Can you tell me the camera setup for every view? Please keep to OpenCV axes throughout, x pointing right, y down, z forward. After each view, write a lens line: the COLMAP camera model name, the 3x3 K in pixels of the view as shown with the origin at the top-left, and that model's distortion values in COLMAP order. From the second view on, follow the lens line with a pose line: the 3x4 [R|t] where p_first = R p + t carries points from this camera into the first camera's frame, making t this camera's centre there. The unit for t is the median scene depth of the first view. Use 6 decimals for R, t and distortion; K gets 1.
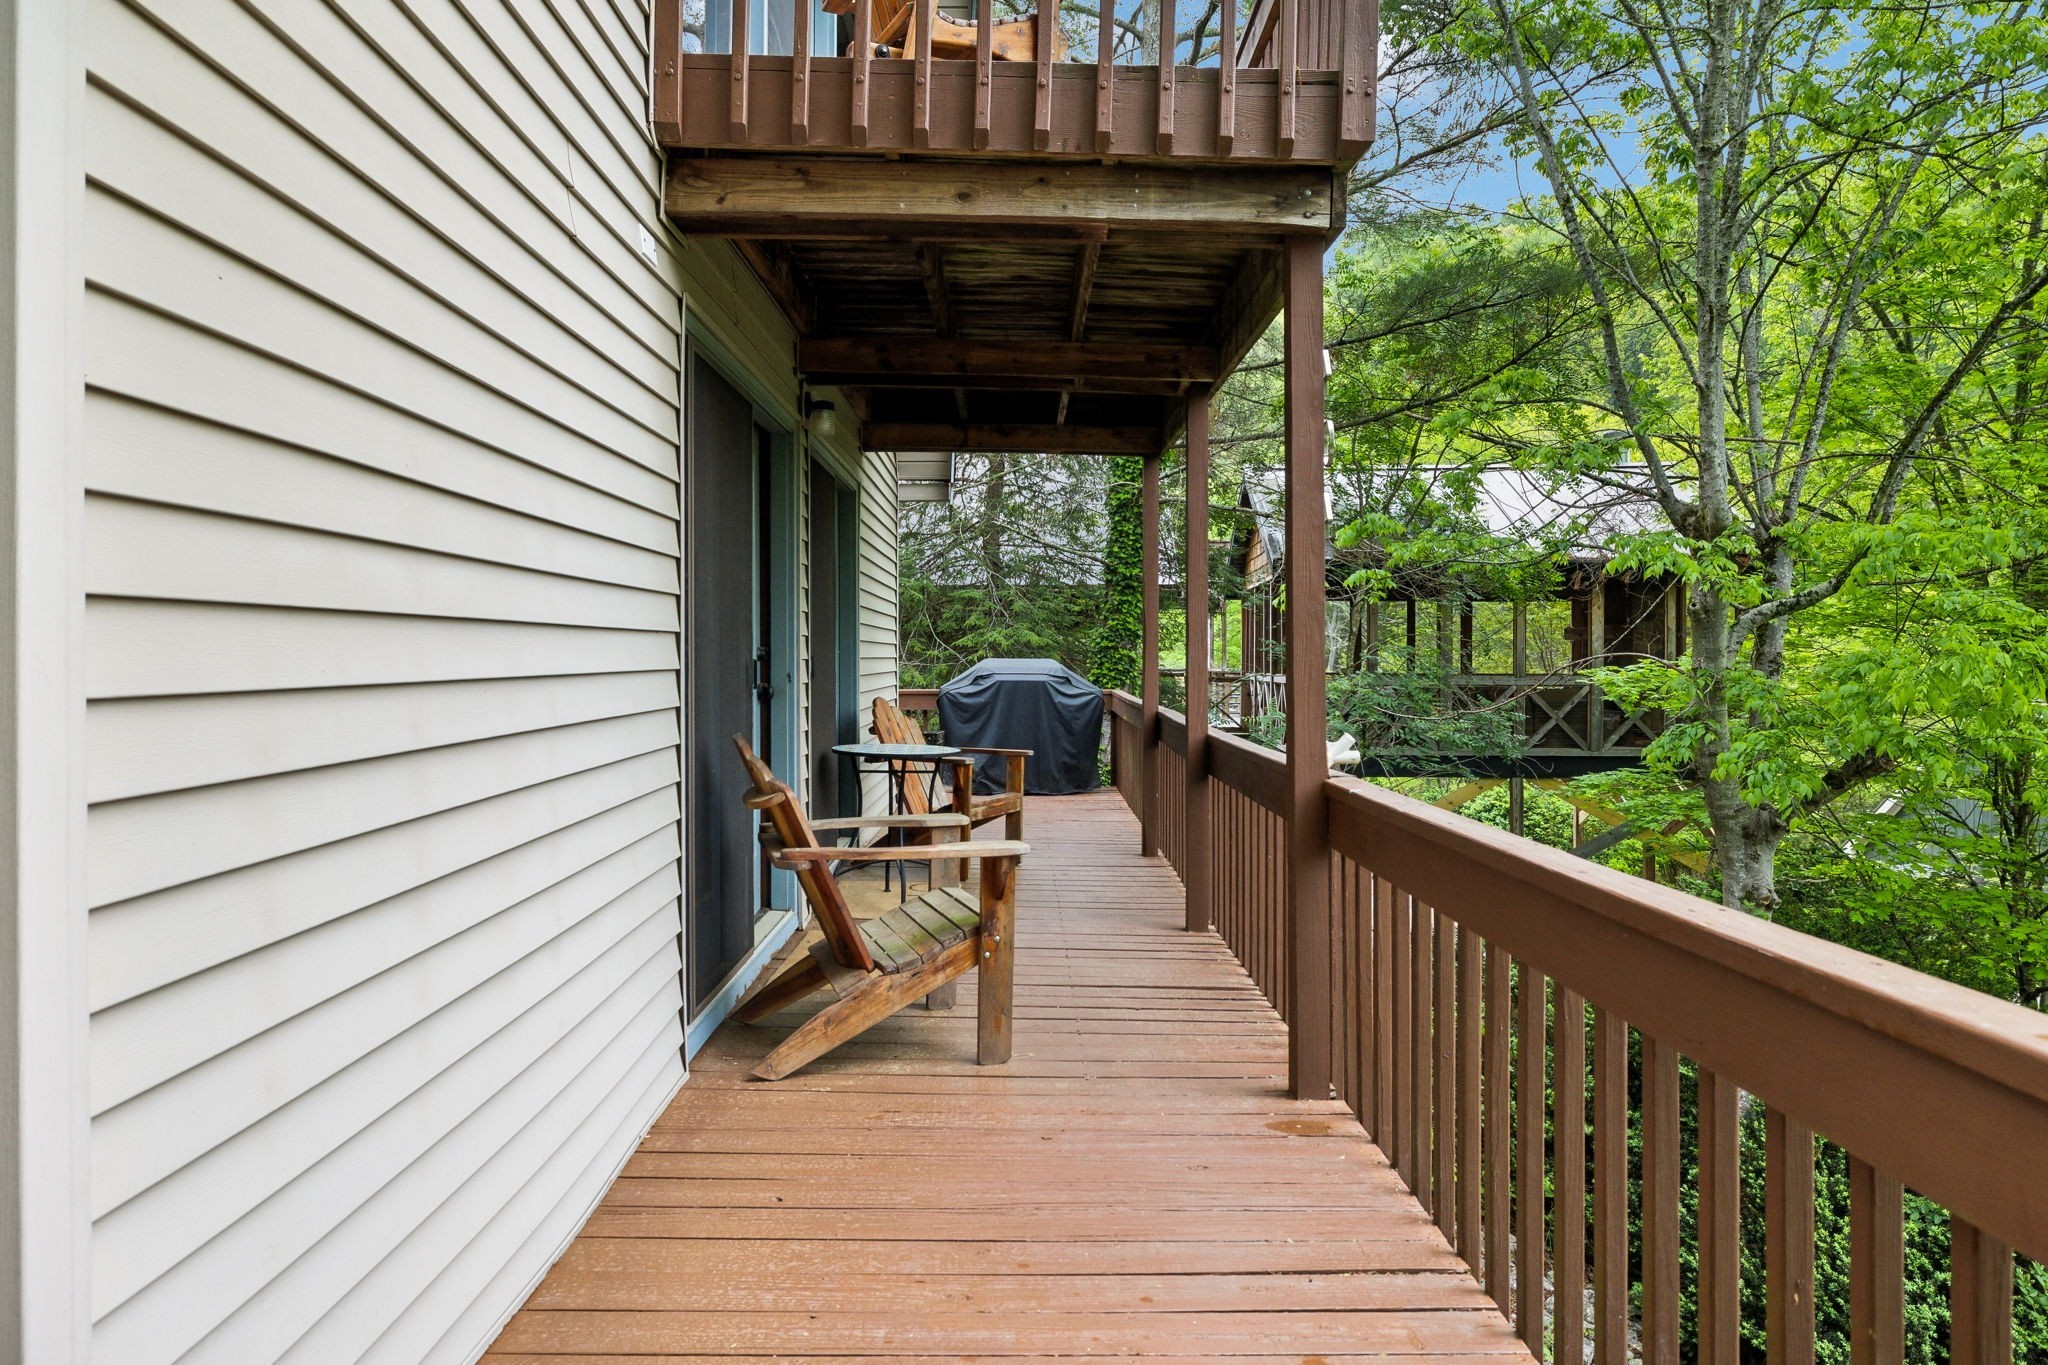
lens RADIAL K [[1300.9, 0, 1027.7], [0, 1300.9, 666.7], [0, 0, 1]] dist [-0.004947, 0.000678]
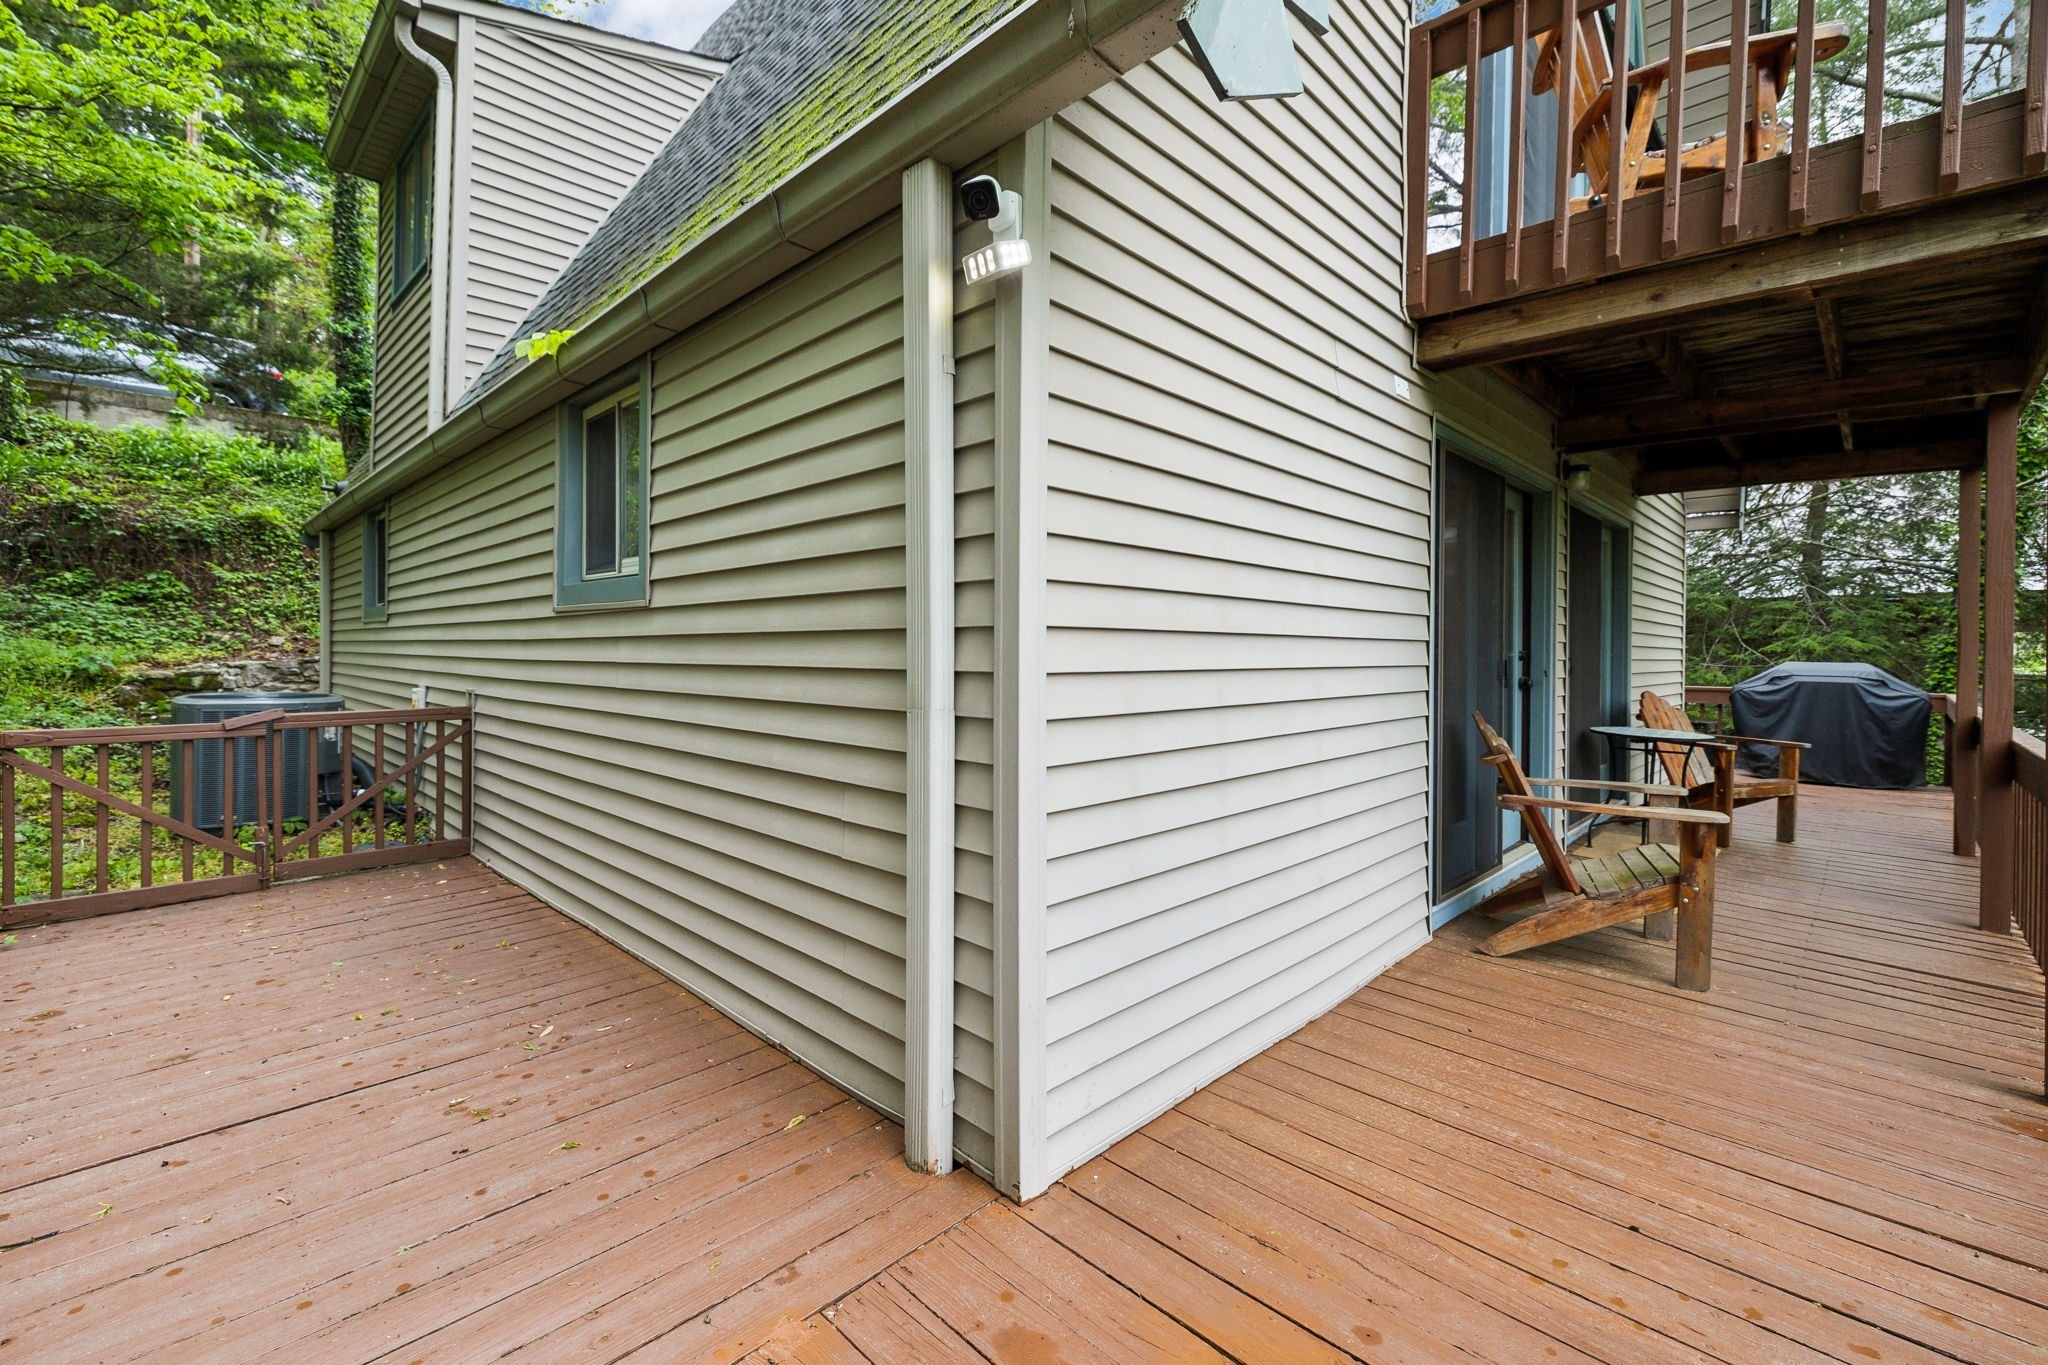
lens RADIAL K [[864.9, 0, 1024.0], [0, 864.9, 670.8], [0, 0, 1]] dist [0.000154, 0.000262]
pose [[0.704931, 0.024321, -0.708859, 0.099762], [-0.017003, 0.999704, 0.017392, -0.001022], [0.709072, -0.000207, 0.705136, -0.027525]]
